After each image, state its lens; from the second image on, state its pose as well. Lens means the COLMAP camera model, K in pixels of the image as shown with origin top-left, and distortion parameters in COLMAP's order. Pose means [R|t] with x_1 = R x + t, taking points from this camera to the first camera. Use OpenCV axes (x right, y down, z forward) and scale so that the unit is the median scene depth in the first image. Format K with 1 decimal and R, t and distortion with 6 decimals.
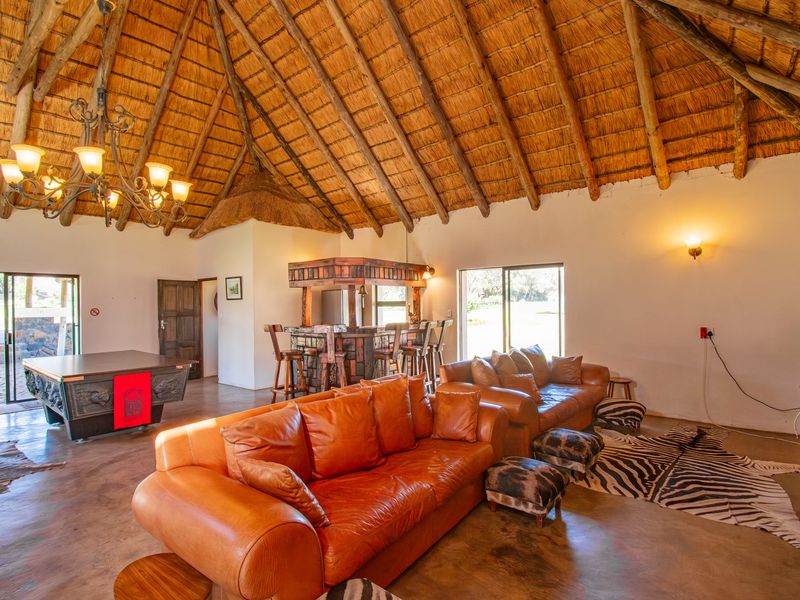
lens RADIAL K [[397.1, 0, 398.5], [0, 397.1, 302.6], [0, 0, 1]] dist [0.010889, -0.022164]
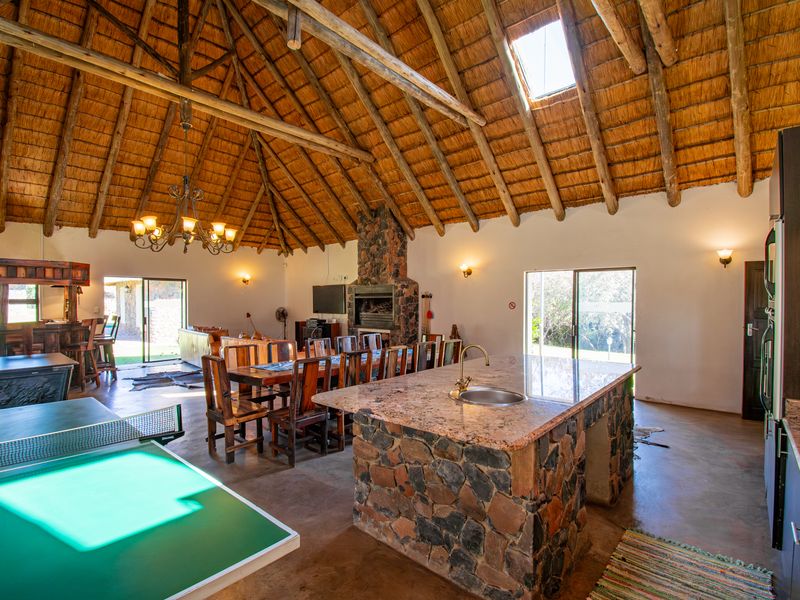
lens RADIAL K [[397.1, 0, 392.3], [0, 397.1, 307.8], [0, 0, 1]] dist [0.010889, -0.022164]
pose [[0.069217, -0.005652, 0.997586, -1.101293], [-0.001444, 0.999982, 0.005765, 0.013260], [-0.997601, -0.001839, 0.069208, -0.029575]]
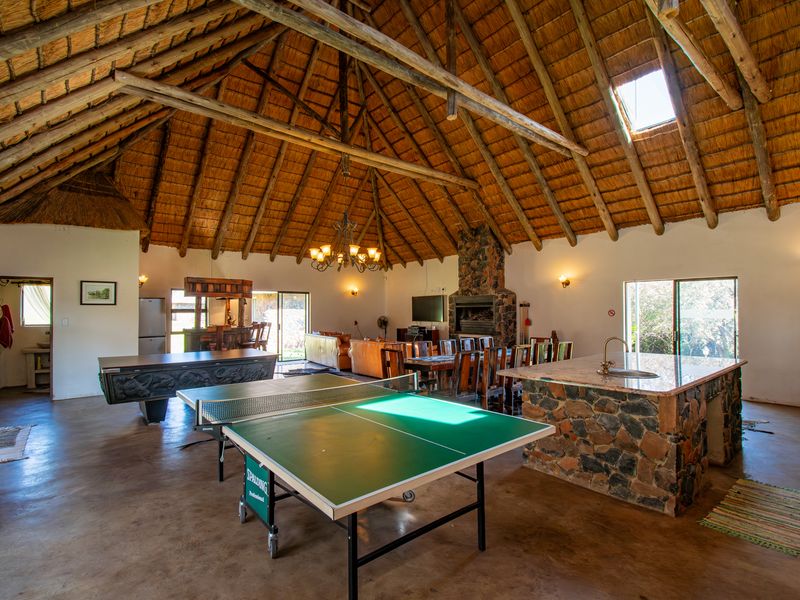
lens RADIAL K [[397.1, 0, 390.6], [0, 397.1, 307.1], [0, 0, 1]] dist [0.010889, -0.022164]
pose [[0.228922, 0.022774, 0.973178, -1.302673], [-0.000229, 0.999728, -0.023342, 0.023374], [-0.973445, 0.005121, 0.228865, 0.090187]]
